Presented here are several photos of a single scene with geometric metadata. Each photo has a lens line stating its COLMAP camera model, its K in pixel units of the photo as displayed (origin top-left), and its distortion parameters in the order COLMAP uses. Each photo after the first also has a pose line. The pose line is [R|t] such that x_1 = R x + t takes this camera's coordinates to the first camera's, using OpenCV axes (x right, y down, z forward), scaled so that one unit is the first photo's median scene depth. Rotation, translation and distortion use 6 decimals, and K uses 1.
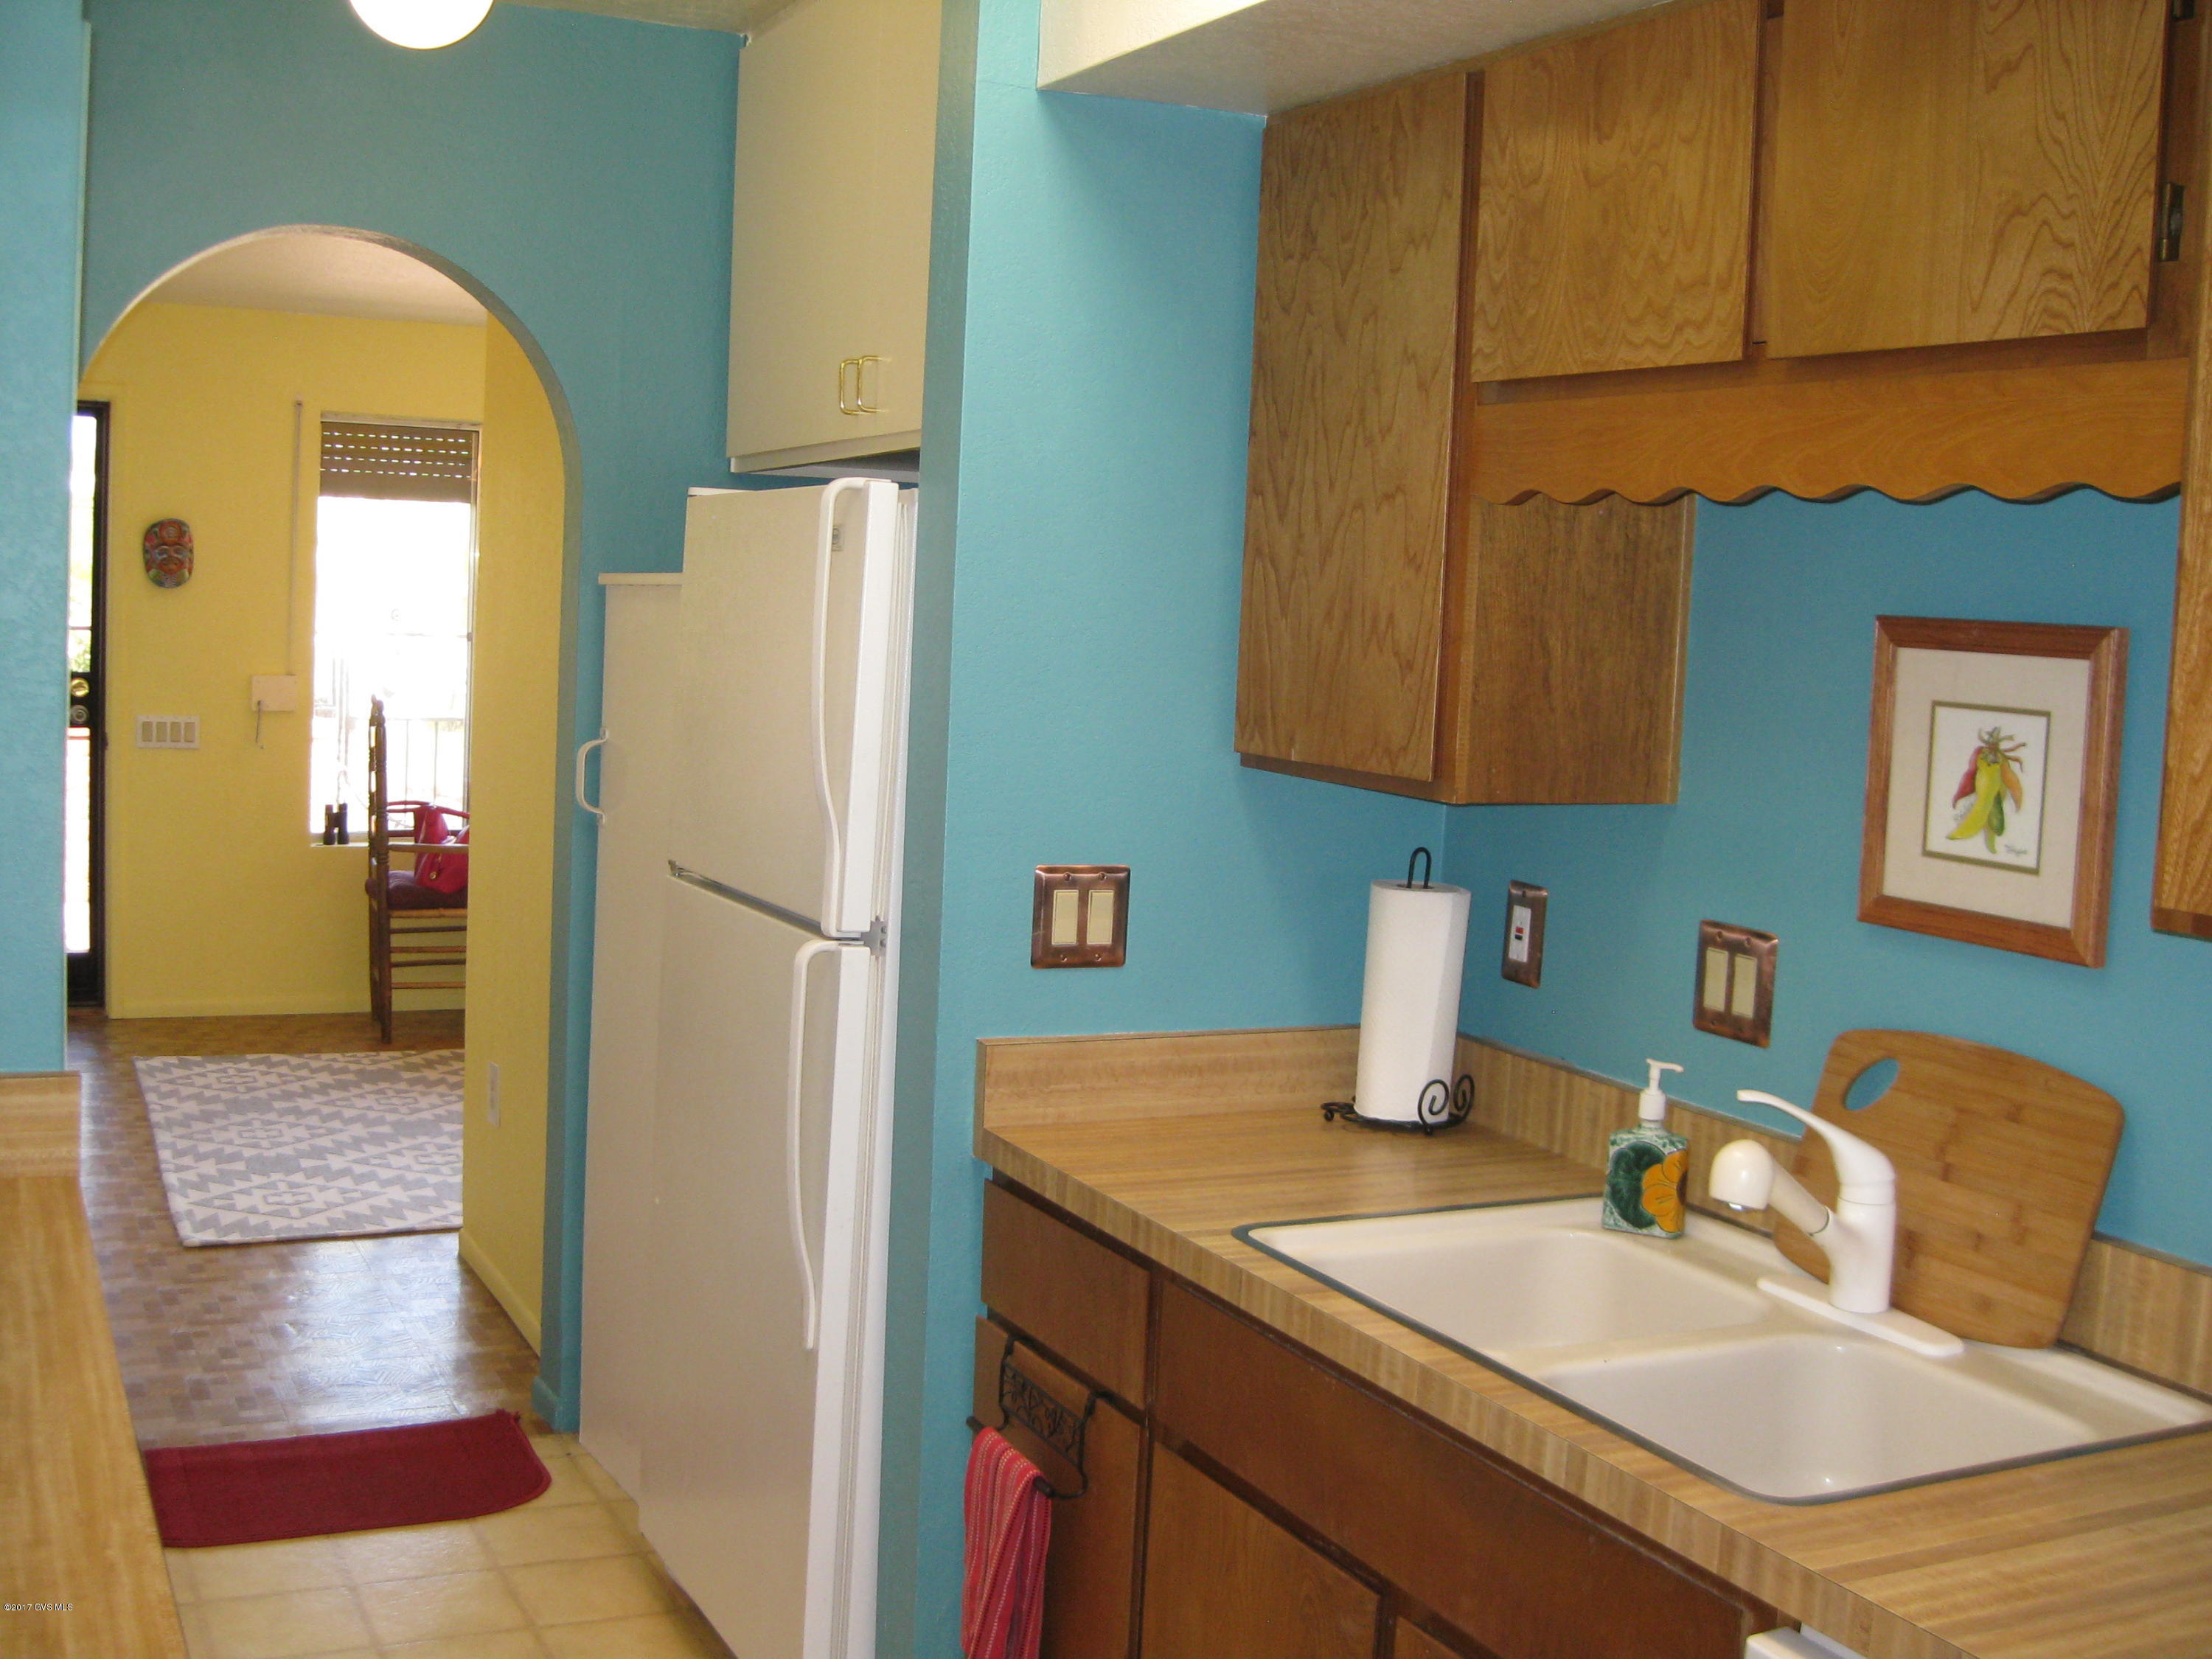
lens RADIAL K [[2440.3, 0, 1094.2], [0, 2440.3, 832.9], [0, 0, 1]] dist [-0.168628, 0.130067]
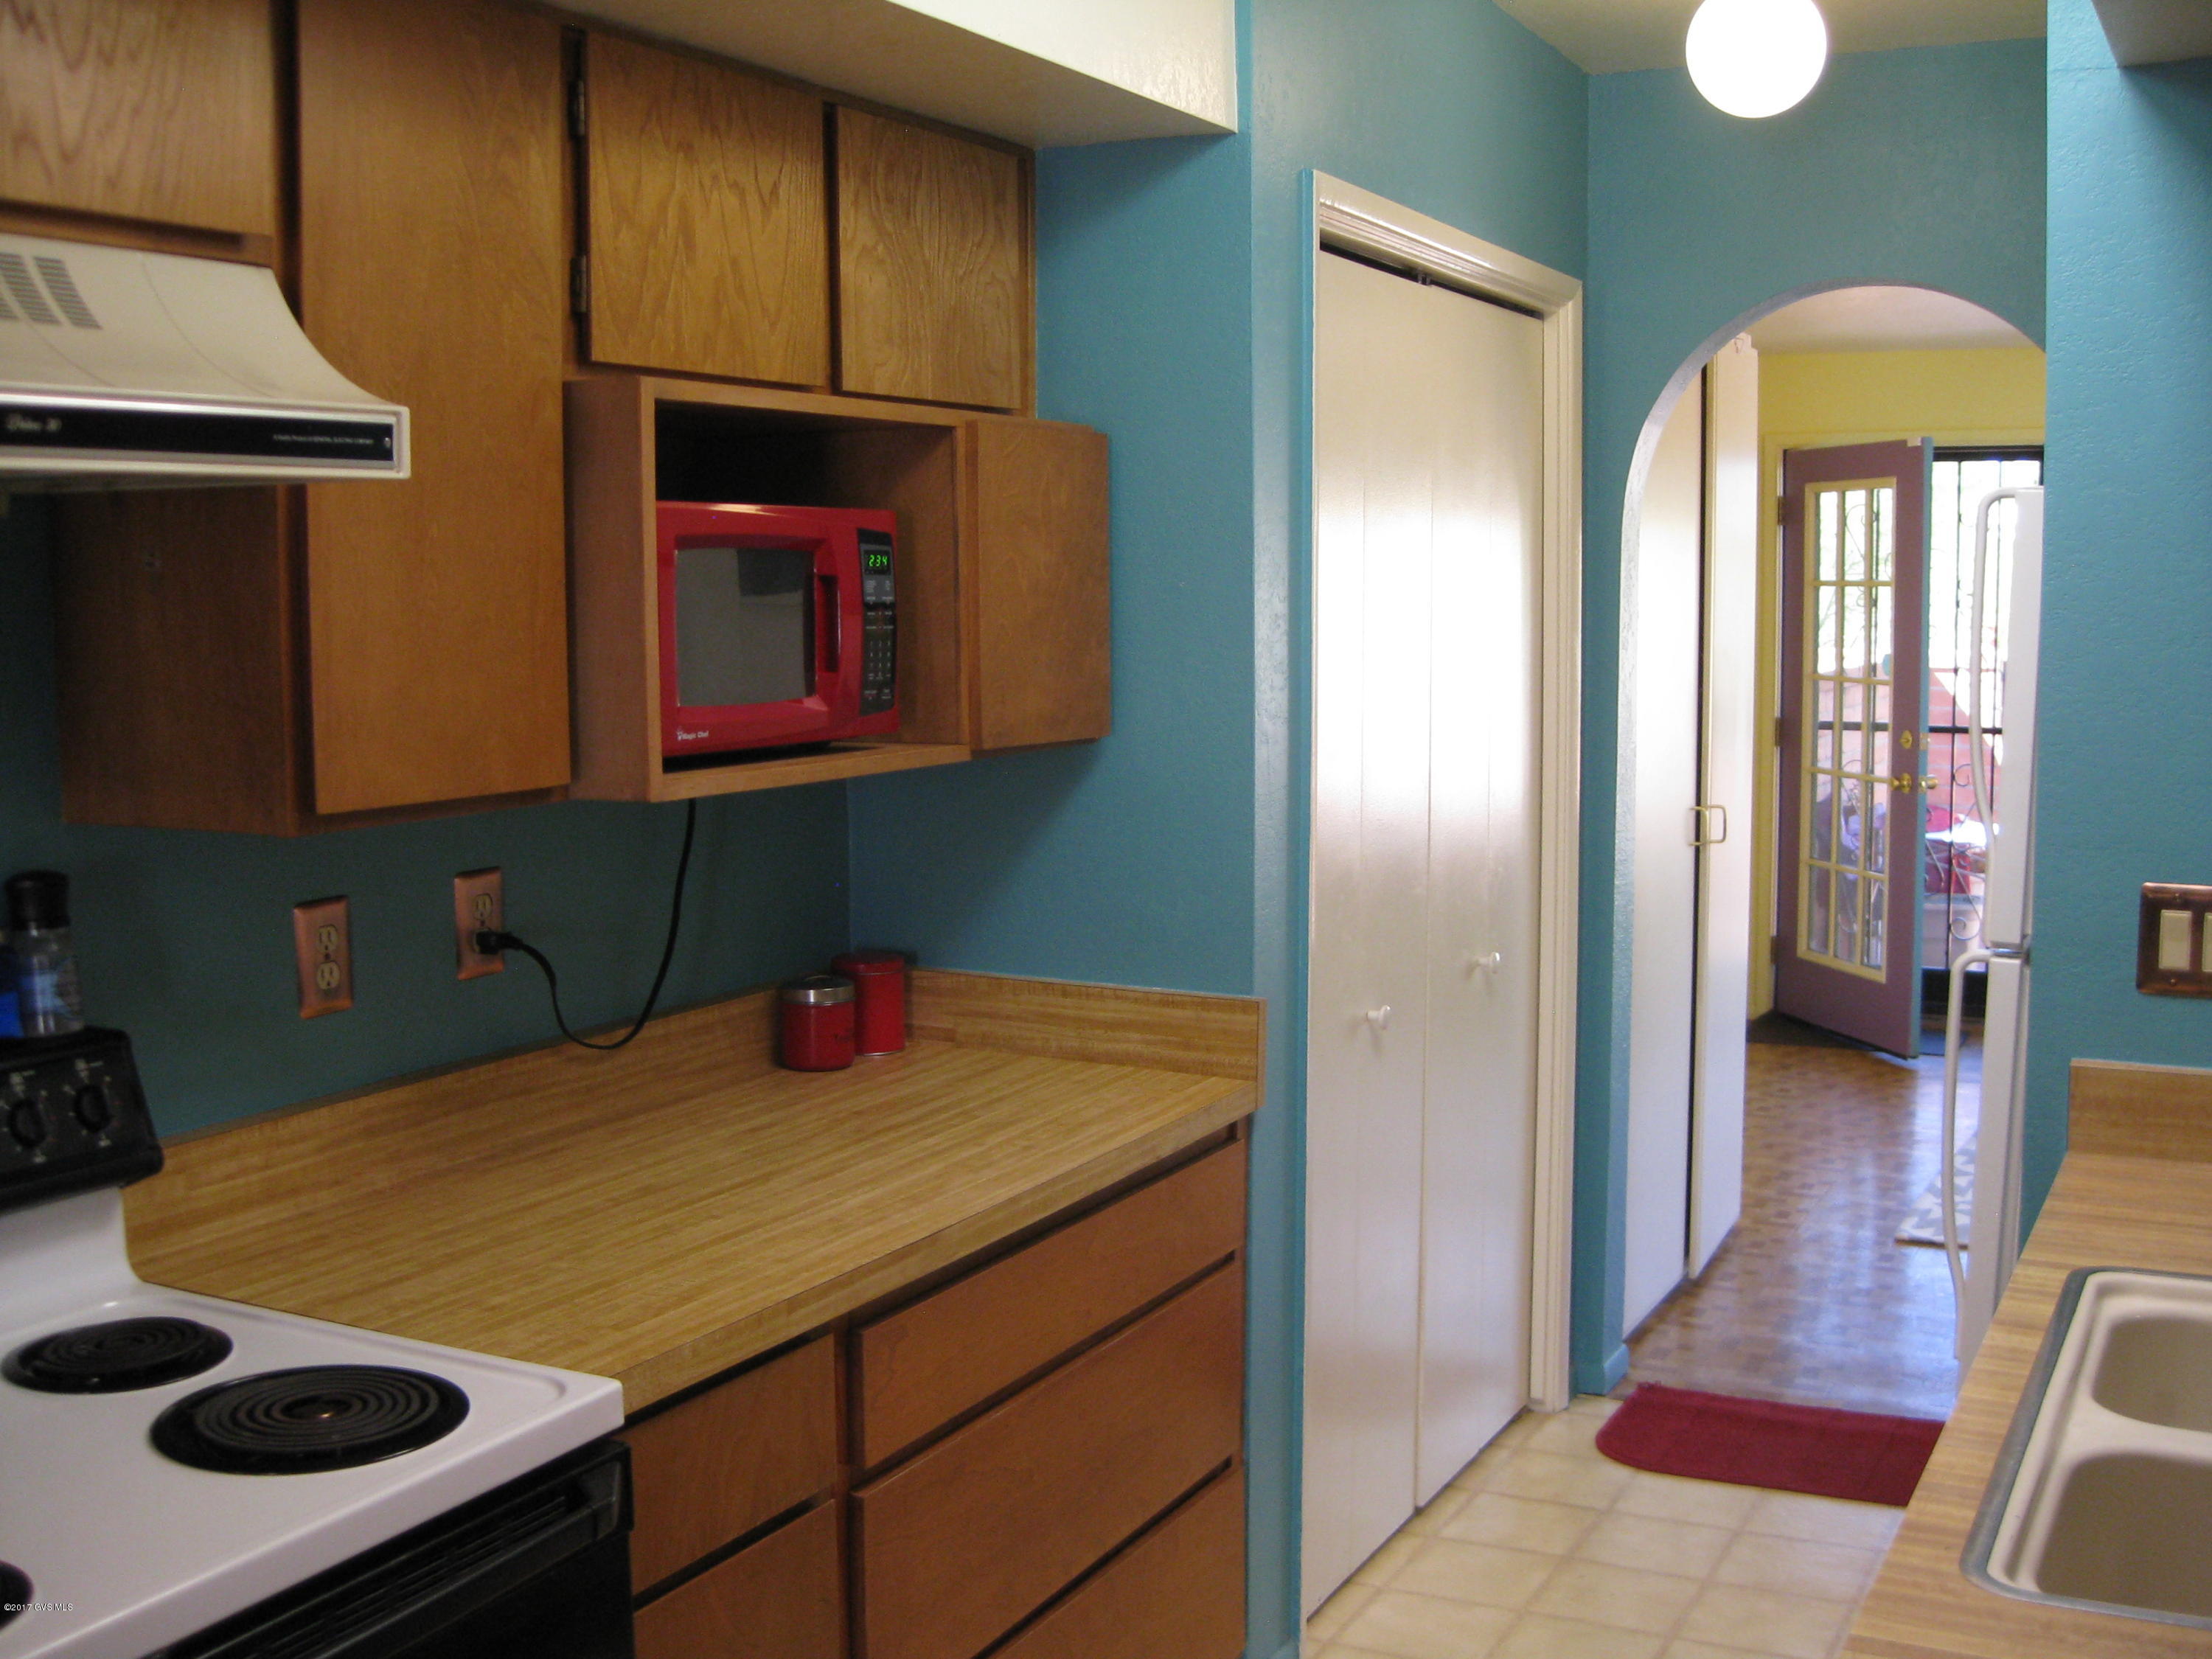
lens RADIAL K [[2440.3, 0, 1094.2], [0, 2440.3, 832.9], [0, 0, 1]] dist [-0.168628, 0.130067]
pose [[0.599187, 0.031114, -0.800004, 0.379071], [-0.046329, 0.998918, 0.004151, 0.007312], [0.799267, 0.034576, 0.599980, 0.099563]]
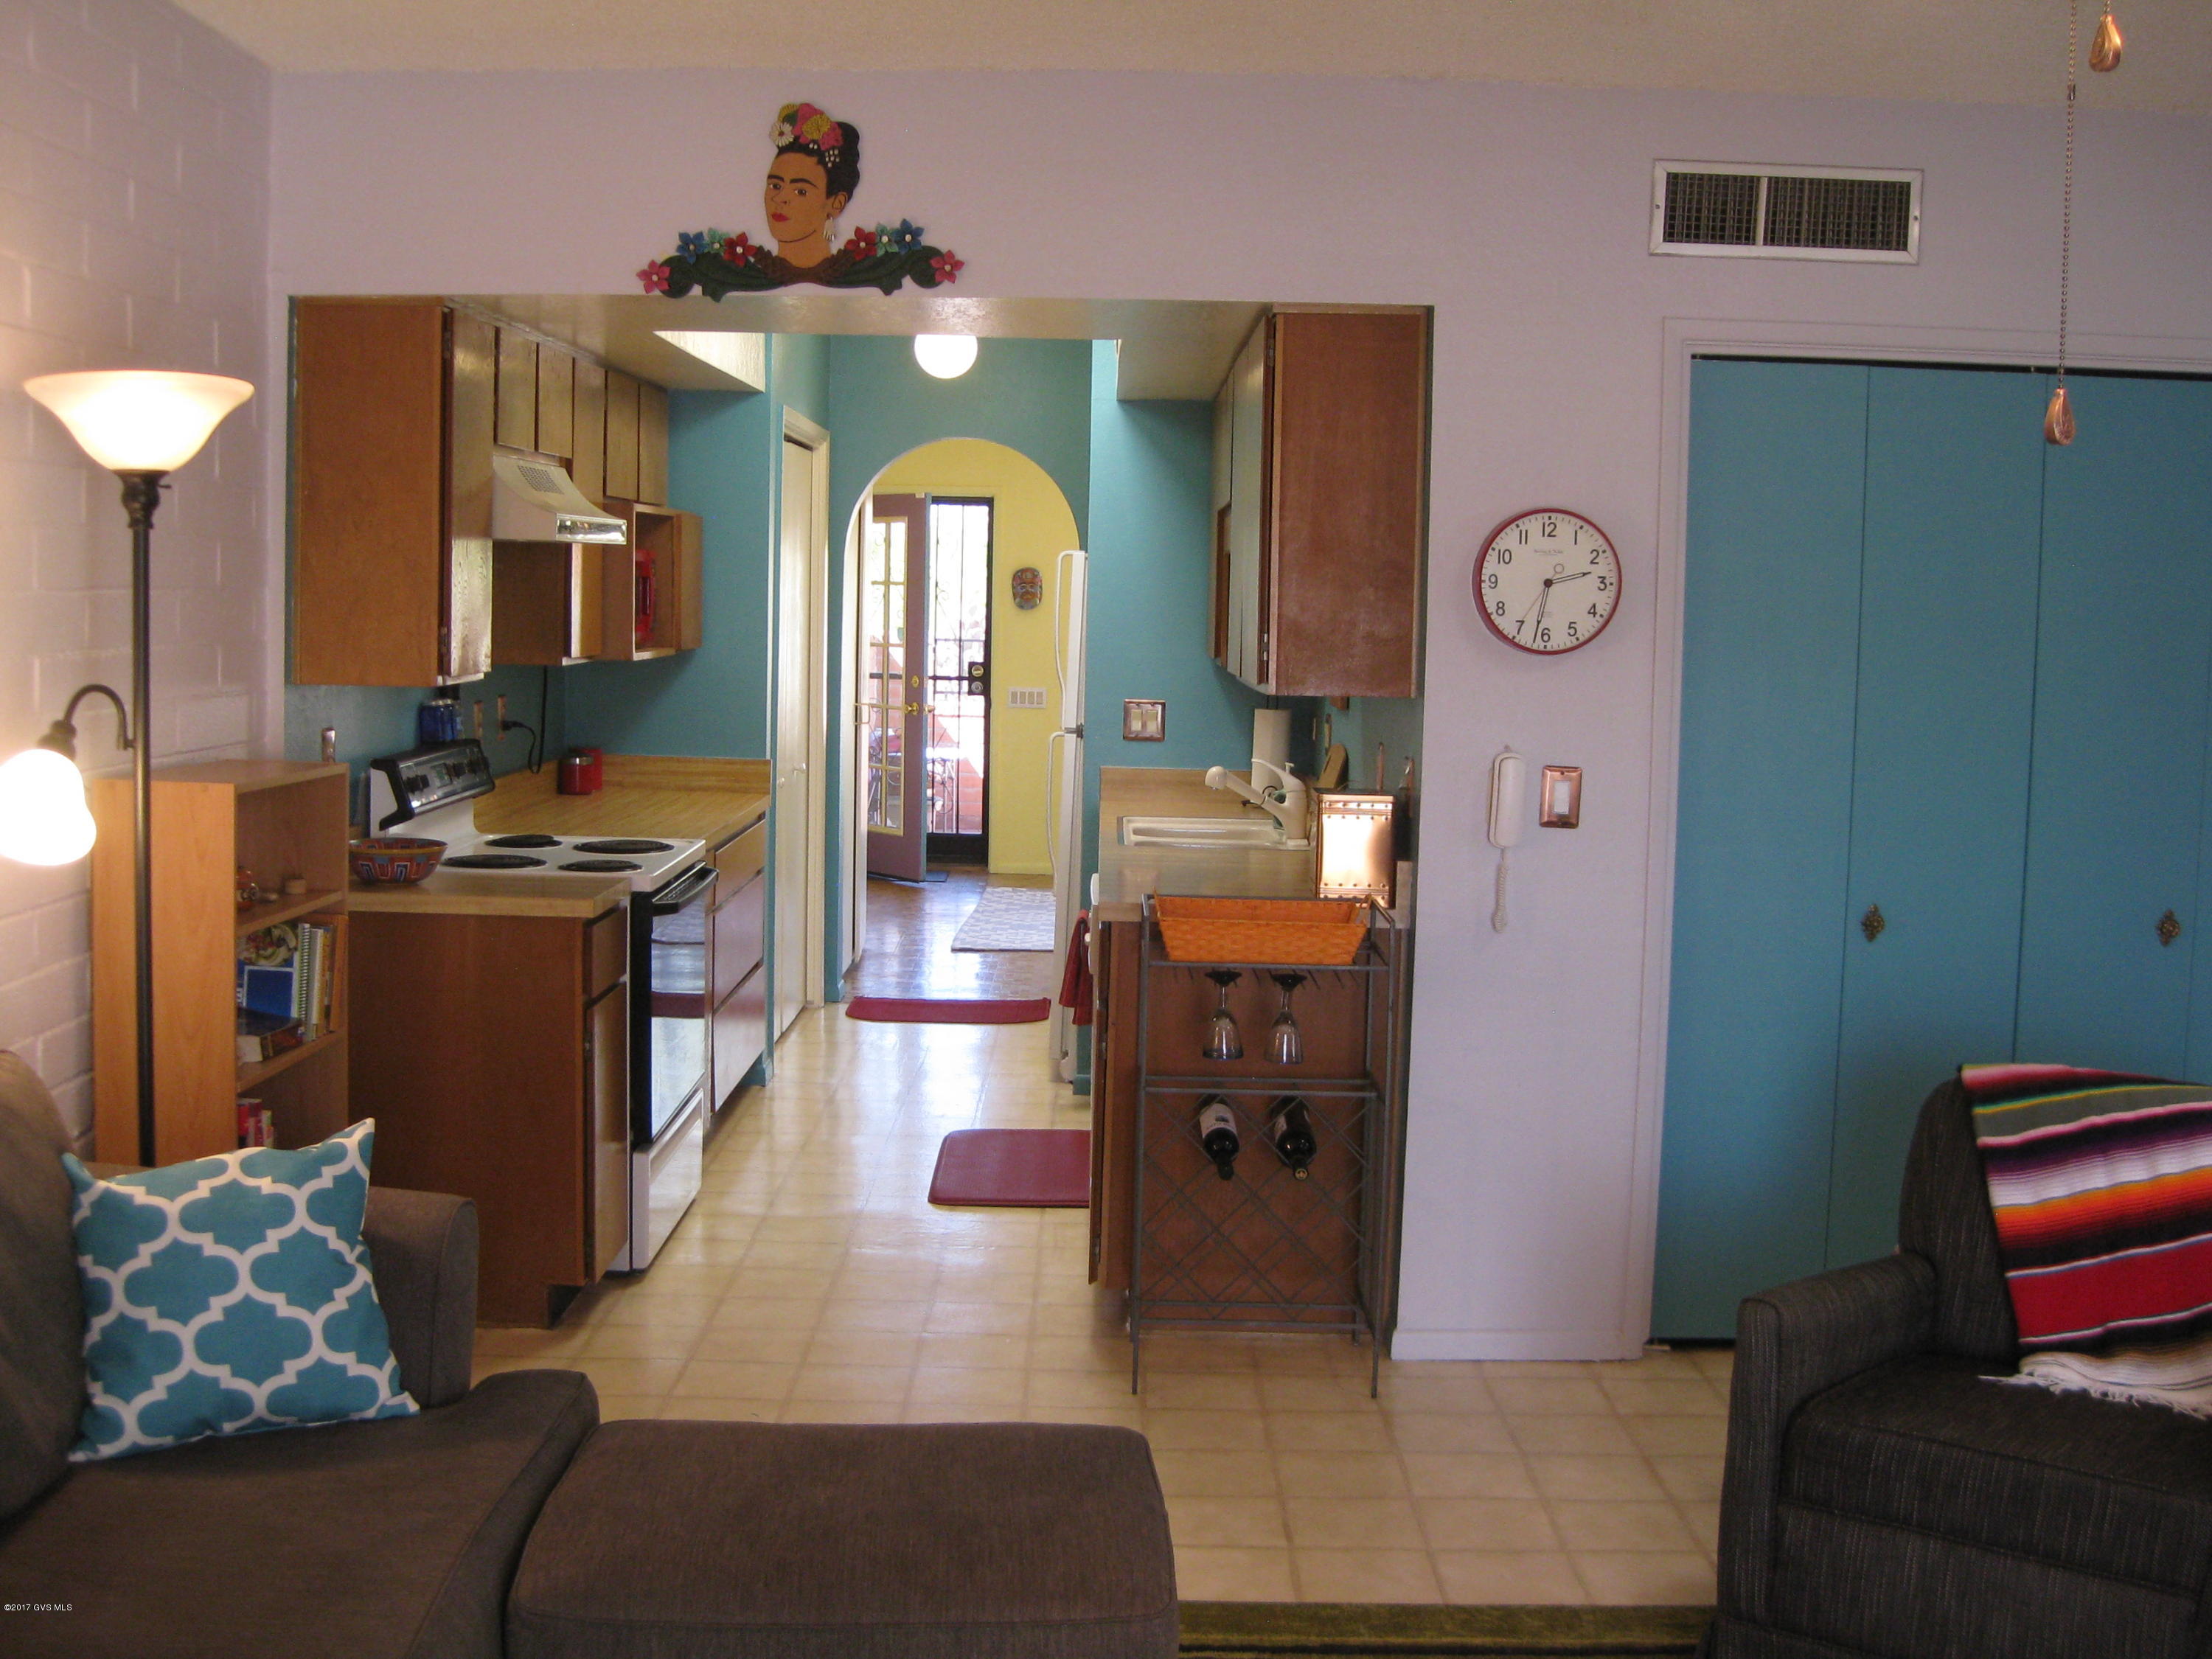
lens RADIAL K [[2440.3, 0, 1094.2], [0, 2440.3, 832.9], [0, 0, 1]] dist [-0.168628, 0.130067]
pose [[0.896496, 0.018371, -0.442671, 0.879028], [-0.025032, 0.999644, -0.009209, 0.143629], [0.442345, 0.019337, 0.896637, -1.061216]]
